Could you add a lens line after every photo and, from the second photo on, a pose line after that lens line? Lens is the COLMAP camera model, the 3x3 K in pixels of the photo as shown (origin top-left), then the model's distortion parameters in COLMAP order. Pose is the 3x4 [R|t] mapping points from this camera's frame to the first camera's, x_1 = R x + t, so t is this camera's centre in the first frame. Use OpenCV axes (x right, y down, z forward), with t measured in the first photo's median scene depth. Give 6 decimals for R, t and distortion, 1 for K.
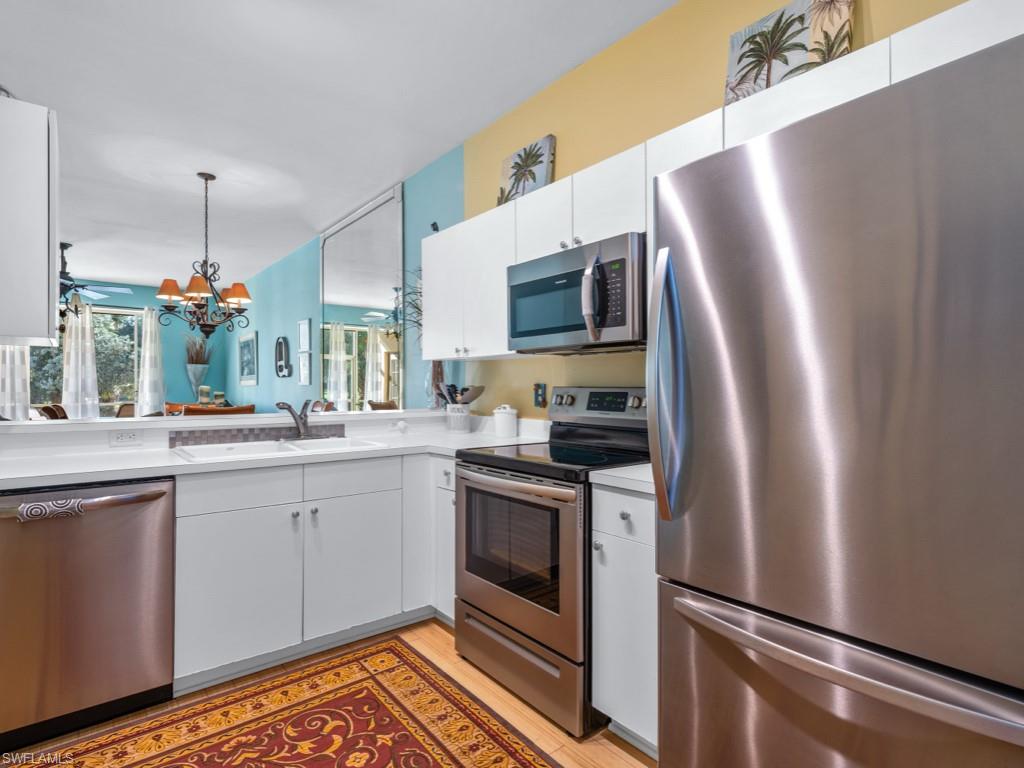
lens RADIAL K [[527.5, 0, 511.2], [0, 527.5, 389.7], [0, 0, 1]] dist [0.003081, 0.000267]
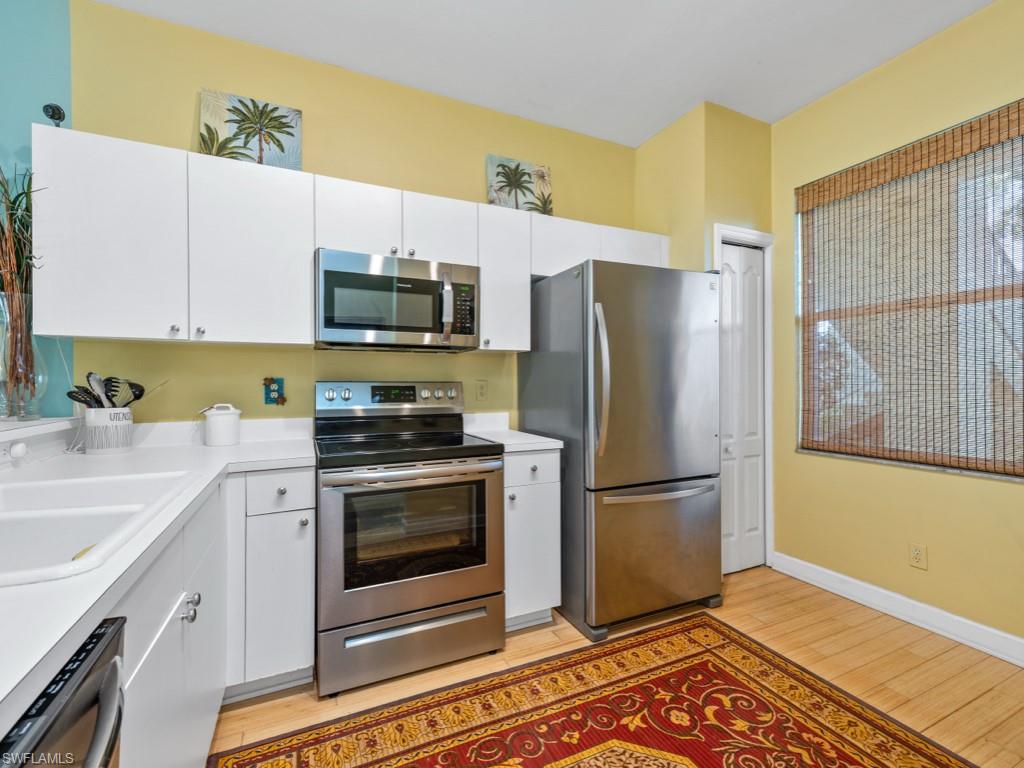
lens RADIAL K [[450.0, 0, 512.0], [0, 450.0, 384.0], [0, 0, 1]] dist [0.000389, -0.000548]
pose [[0.244655, -0.001298, 0.969609, -0.714566], [0.005412, 0.999985, -0.000027, 0.001370], [-0.969595, 0.005254, 0.244658, 0.525372]]
